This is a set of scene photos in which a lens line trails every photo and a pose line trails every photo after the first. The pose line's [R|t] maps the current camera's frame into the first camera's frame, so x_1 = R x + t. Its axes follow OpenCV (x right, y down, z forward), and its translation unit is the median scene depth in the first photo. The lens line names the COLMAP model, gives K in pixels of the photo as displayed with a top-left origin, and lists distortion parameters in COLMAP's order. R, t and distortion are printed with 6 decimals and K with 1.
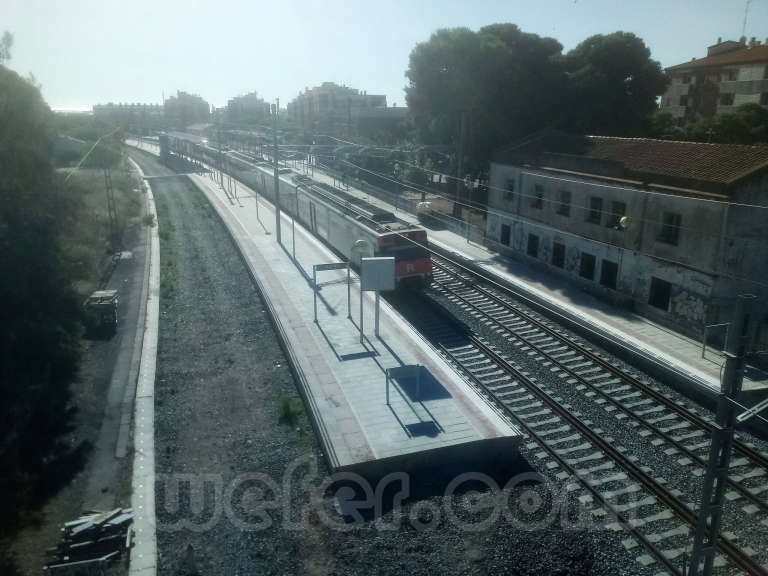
lens RADIAL K [[612.0, 0, 394.9], [0, 612.0, 284.9], [0, 0, 1]] dist [0.070439, -0.084352]
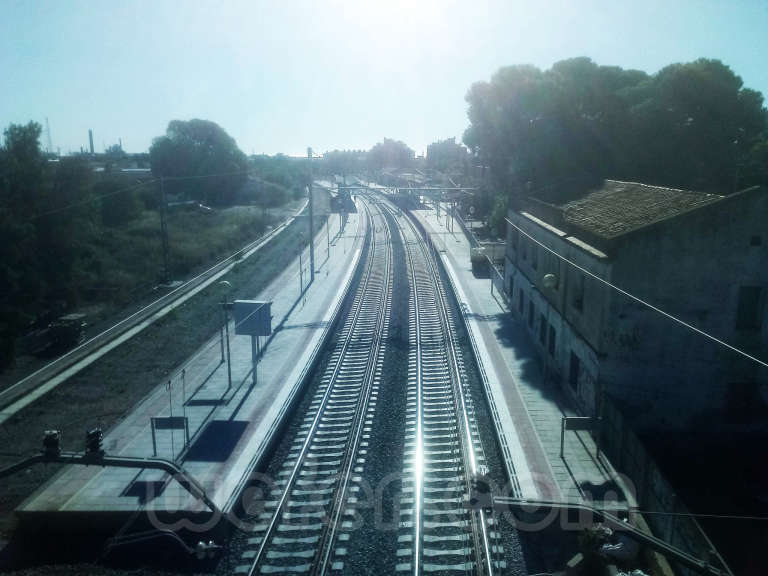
lens RADIAL K [[612.0, 0, 394.9], [0, 612.0, 284.9], [0, 0, 1]] dist [0.070439, -0.084352]
pose [[0.940419, 0.062002, -0.334316, 0.408471], [-0.083921, 0.995140, -0.051508, -0.031902], [0.329498, 0.076495, 0.941052, 0.128058]]
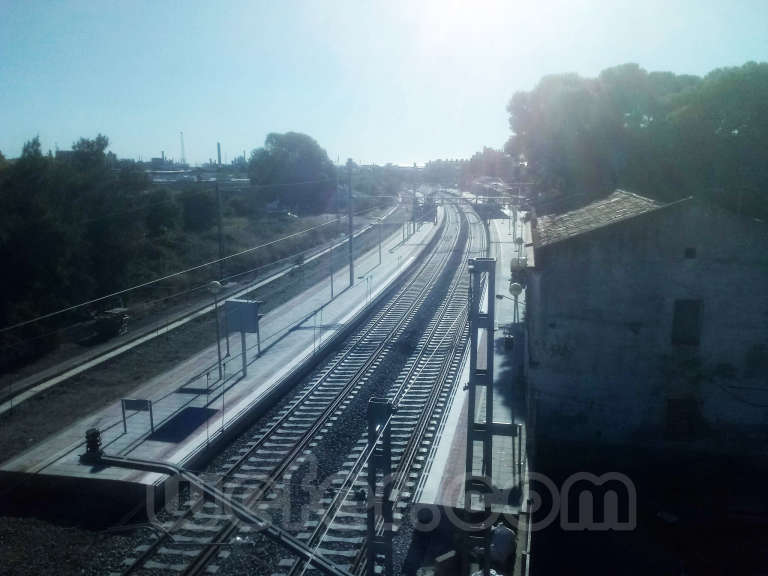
lens RADIAL K [[612.0, 0, 394.9], [0, 612.0, 284.9], [0, 0, 1]] dist [0.070439, -0.084352]
pose [[0.867764, 0.083383, -0.489931, 0.575287], [-0.122478, 0.991299, -0.048219, -0.042522], [0.481647, 0.101848, 0.870427, 0.167328]]
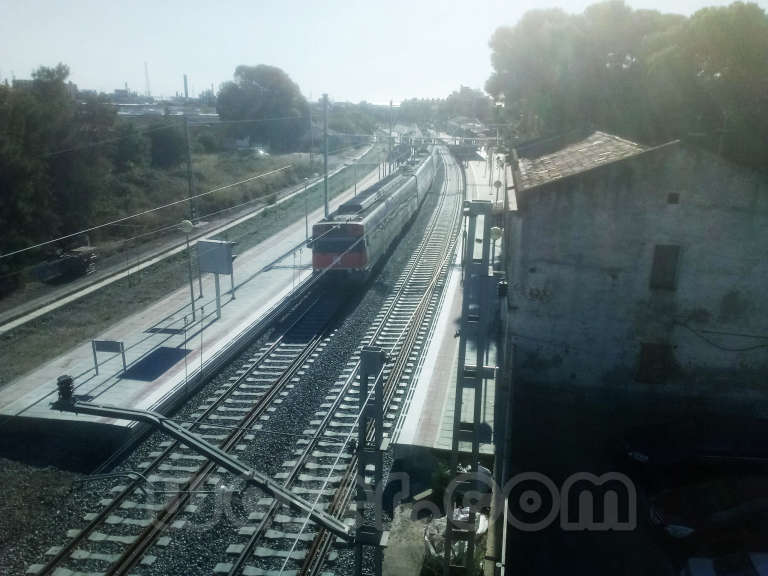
lens RADIAL K [[612.0, 0, 394.9], [0, 612.0, 284.9], [0, 0, 1]] dist [0.070439, -0.084352]
pose [[0.886895, 0.137042, -0.441177, 0.564569], [-0.133482, 0.990273, 0.039268, -0.042297], [0.442267, 0.024062, 0.896561, 0.174290]]
